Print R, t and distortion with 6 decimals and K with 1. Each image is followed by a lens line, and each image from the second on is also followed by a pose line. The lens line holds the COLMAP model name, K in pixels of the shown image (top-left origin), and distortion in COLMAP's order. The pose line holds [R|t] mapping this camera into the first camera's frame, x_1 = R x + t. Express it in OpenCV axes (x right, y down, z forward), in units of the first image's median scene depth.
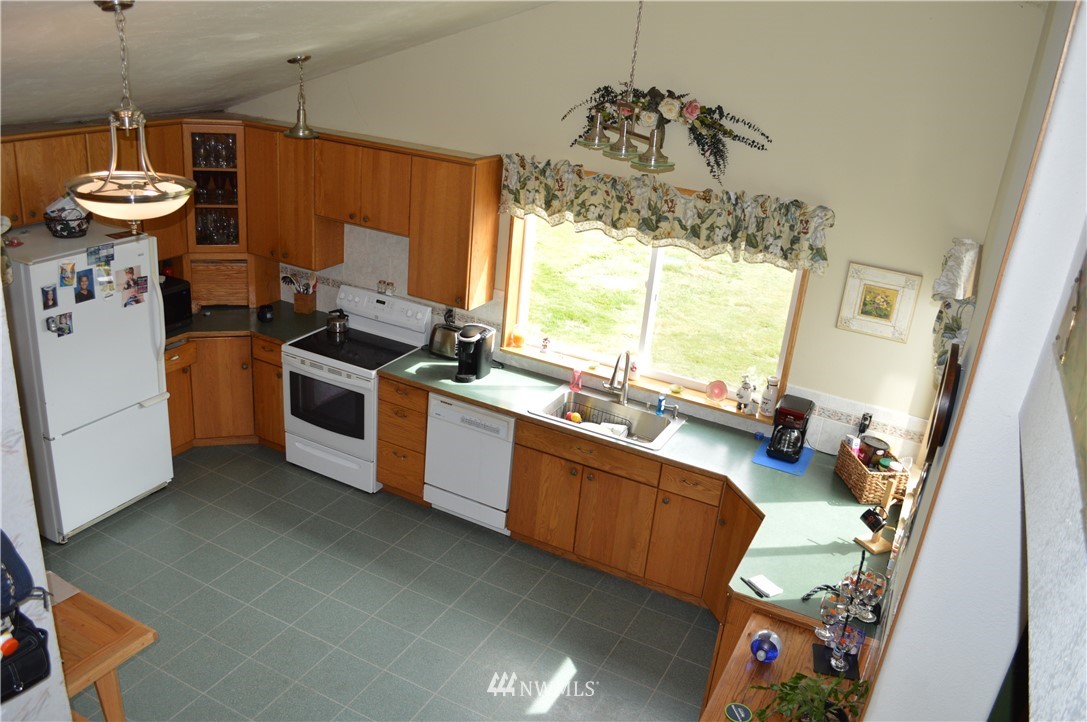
lens RADIAL K [[866.2, 0, 543.5], [0, 866.2, 361.0], [0, 0, 1]] dist [-0.067478, -0.001061]
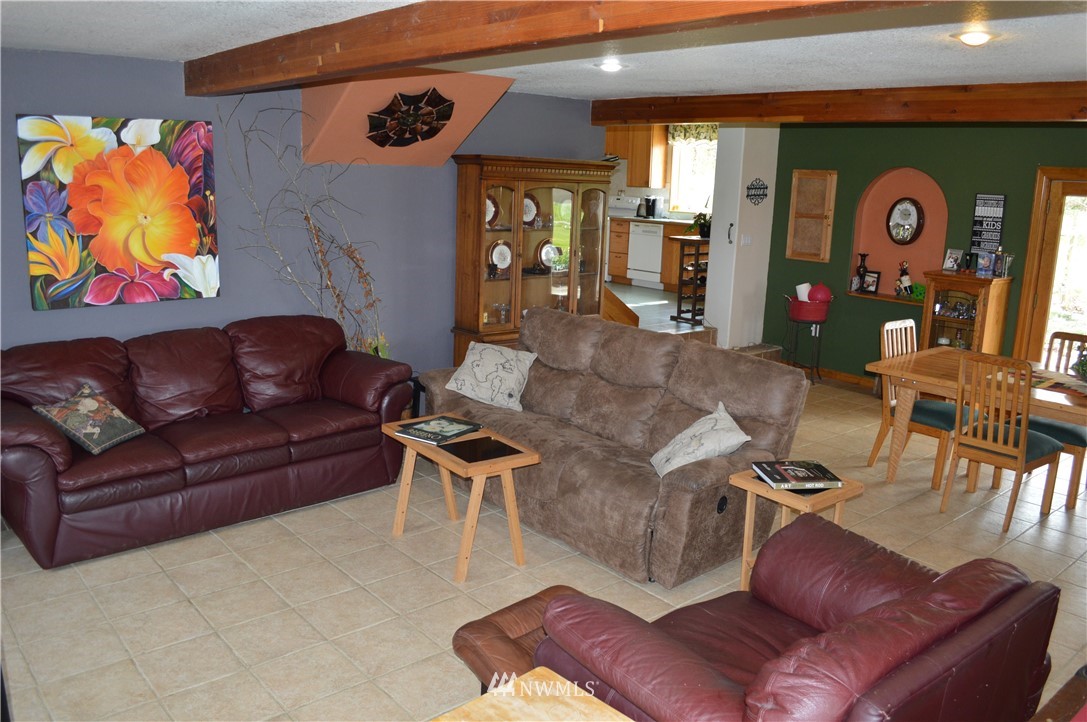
lens RADIAL K [[866.2, 0, 543.5], [0, 866.2, 361.0], [0, 0, 1]] dist [-0.067478, -0.001061]
pose [[0.922072, 0.021536, -0.386418, 0.528295], [-0.094295, 0.980863, -0.170341, 0.787410], [0.375355, 0.193504, 0.906457, -1.032771]]
